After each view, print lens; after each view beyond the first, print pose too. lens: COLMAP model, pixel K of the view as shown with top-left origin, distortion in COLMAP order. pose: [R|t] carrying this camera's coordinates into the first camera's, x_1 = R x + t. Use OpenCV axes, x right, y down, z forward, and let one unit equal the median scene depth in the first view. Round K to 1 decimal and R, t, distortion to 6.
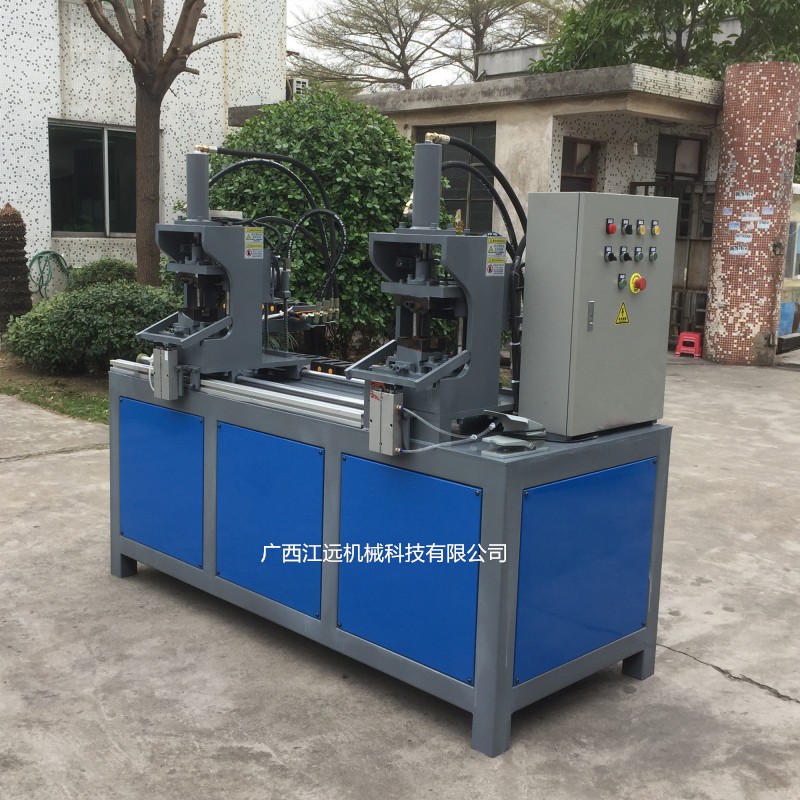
lens RADIAL K [[1039.9, 0, 394.6], [0, 1039.9, 398.1], [0, 0, 1]] dist [0.050028, 0.000000]
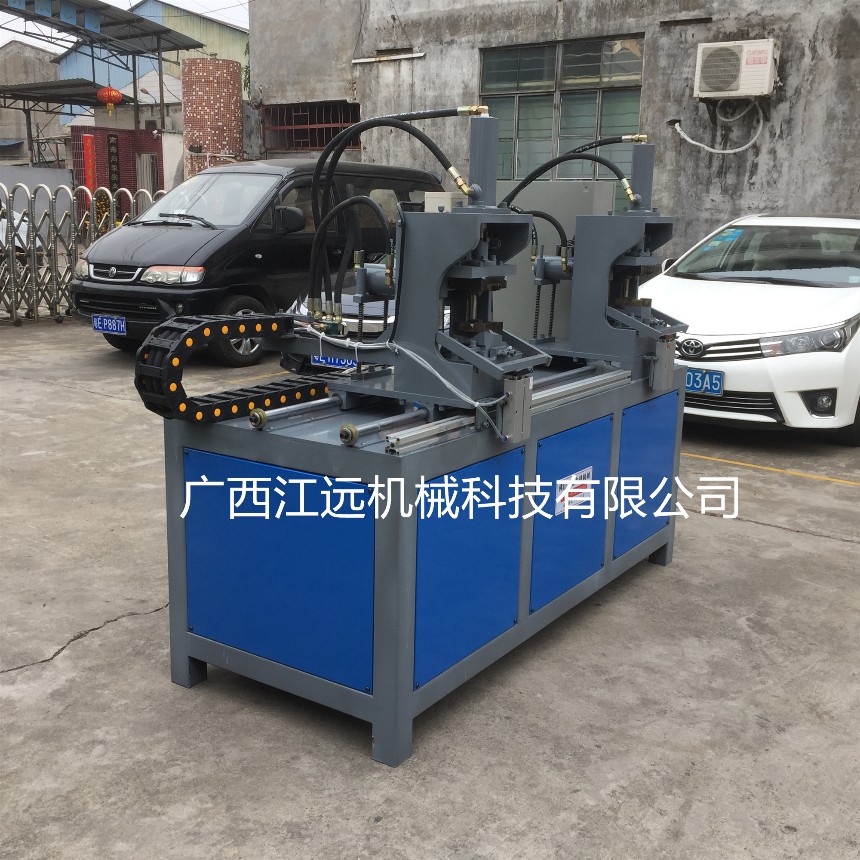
lens RADIAL K [[1012.1, 0, 425.6], [0, 1012.1, 428.7], [0, 0, 1]] dist [0.047445, 0.000000]
pose [[-0.181400, -0.243385, 0.952816, -0.983365], [0.134310, 0.953680, 0.269176, -0.234060], [-0.974194, 0.176801, -0.140309, 1.243609]]
